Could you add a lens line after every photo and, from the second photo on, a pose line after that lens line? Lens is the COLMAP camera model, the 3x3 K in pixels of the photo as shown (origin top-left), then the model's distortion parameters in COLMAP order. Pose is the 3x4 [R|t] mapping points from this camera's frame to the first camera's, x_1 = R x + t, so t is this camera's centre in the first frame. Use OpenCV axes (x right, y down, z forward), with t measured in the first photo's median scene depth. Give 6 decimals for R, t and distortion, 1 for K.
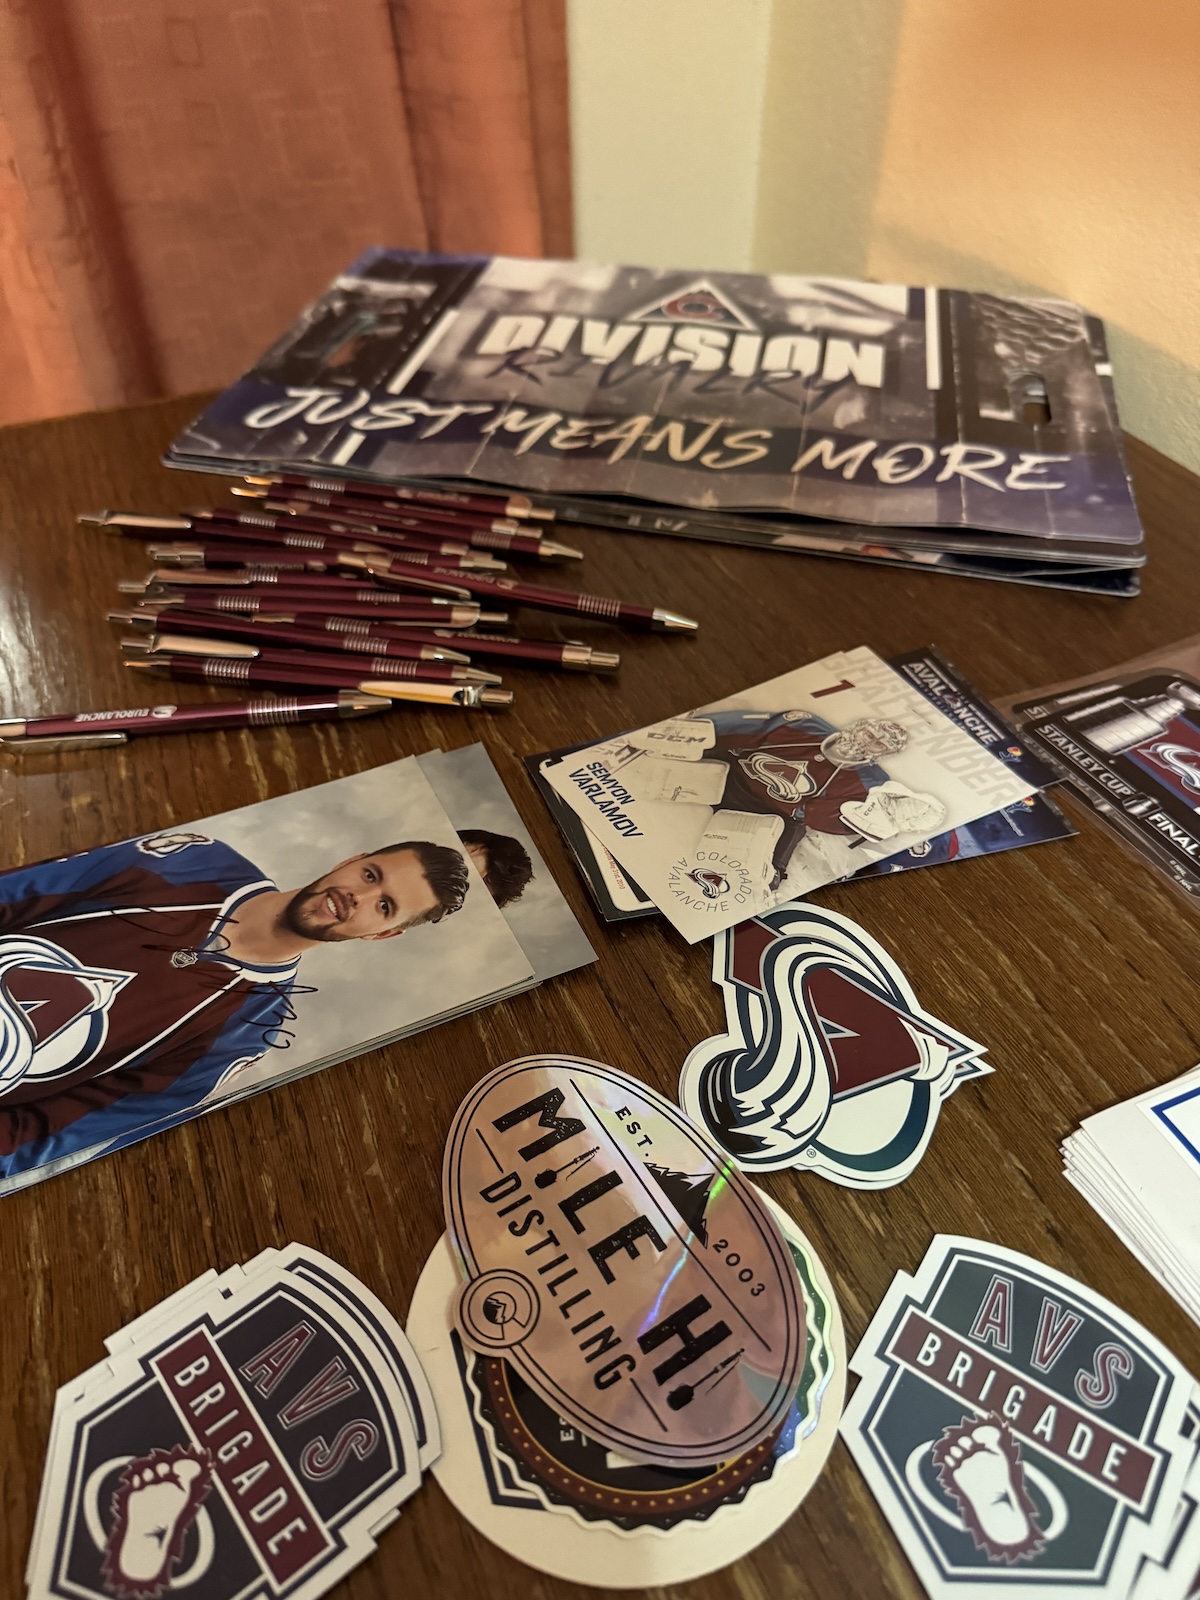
lens RADIAL K [[1118.5, 0, 600.0], [0, 1118.5, 800.0], [0, 0, 1]] dist [-0.003644, -0.002001]
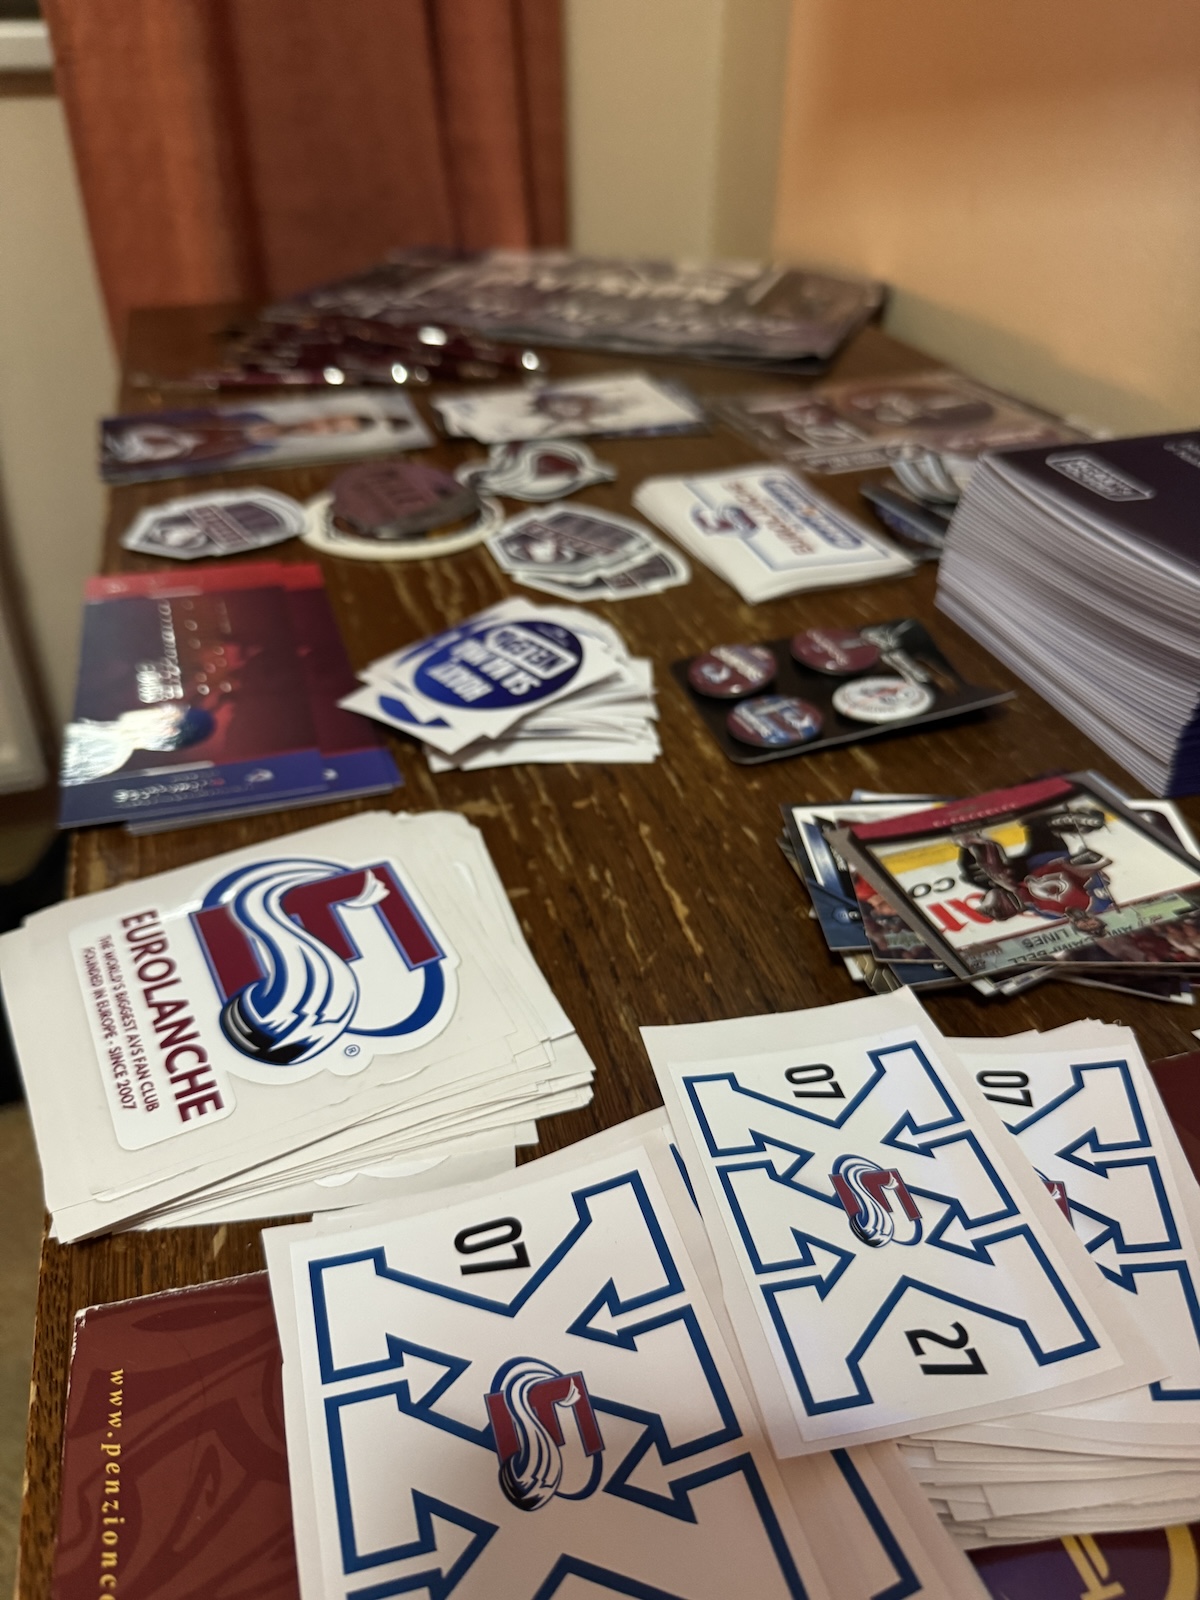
lens RADIAL K [[1118.5, 0, 600.0], [0, 1118.5, 800.0], [0, 0, 1]] dist [-0.003644, -0.002001]
pose [[0.994650, 0.053566, -0.088333, 0.480707], [-0.065569, 0.988101, -0.139128, 0.988934], [0.079830, 0.144175, 0.986327, -0.791678]]
